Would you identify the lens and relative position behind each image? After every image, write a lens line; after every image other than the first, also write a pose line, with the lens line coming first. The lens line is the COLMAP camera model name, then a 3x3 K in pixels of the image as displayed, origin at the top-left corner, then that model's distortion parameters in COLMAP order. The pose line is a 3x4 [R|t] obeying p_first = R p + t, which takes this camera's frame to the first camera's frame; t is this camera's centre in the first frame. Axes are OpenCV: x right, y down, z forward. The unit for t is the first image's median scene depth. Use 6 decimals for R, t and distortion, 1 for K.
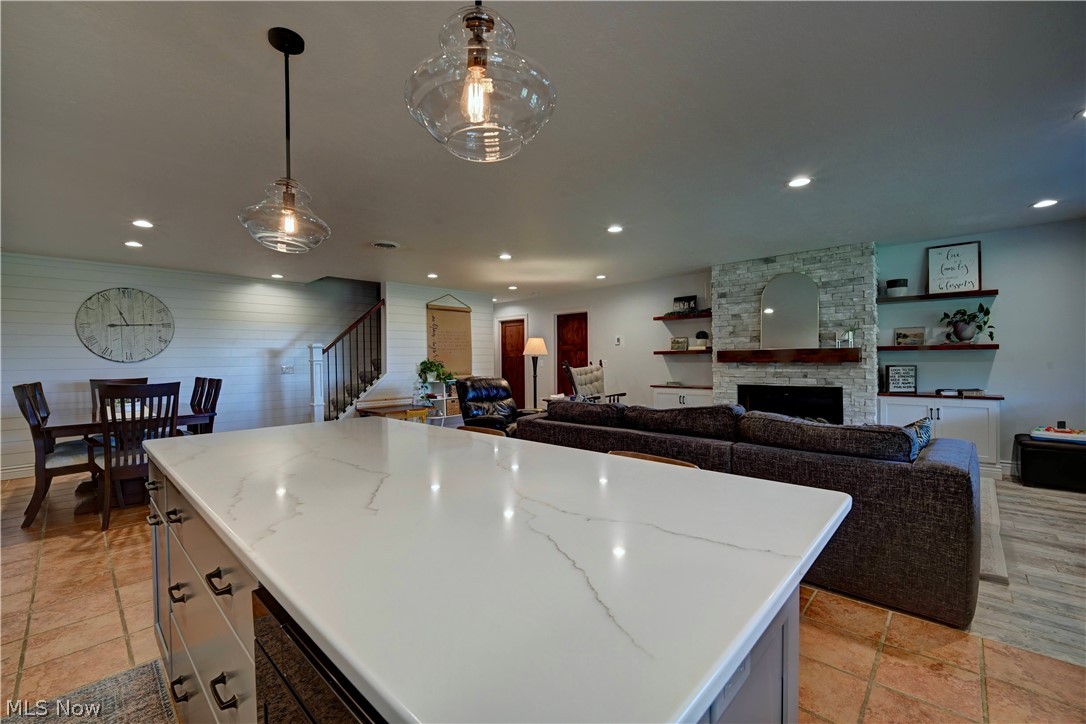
lens RADIAL K [[444.8, 0, 543.4], [0, 444.8, 364.8], [0, 0, 1]] dist [-0.012591, -0.001601]
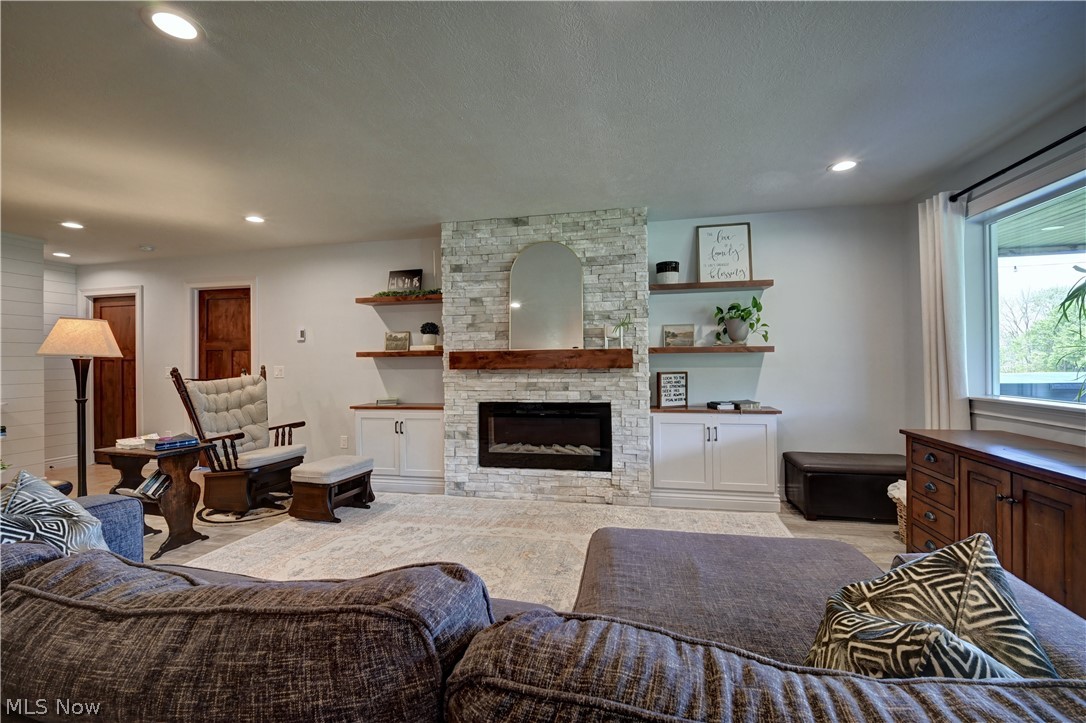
lens RADIAL K [[444.8, 0, 545.4], [0, 444.8, 360.4], [0, 0, 1]] dist [-0.012591, -0.001601]
pose [[0.855315, 0.002049, 0.518104, 0.196560], [0.007530, 0.999837, -0.016384, -0.007968], [-0.518053, 0.017915, 0.855161, 0.415498]]
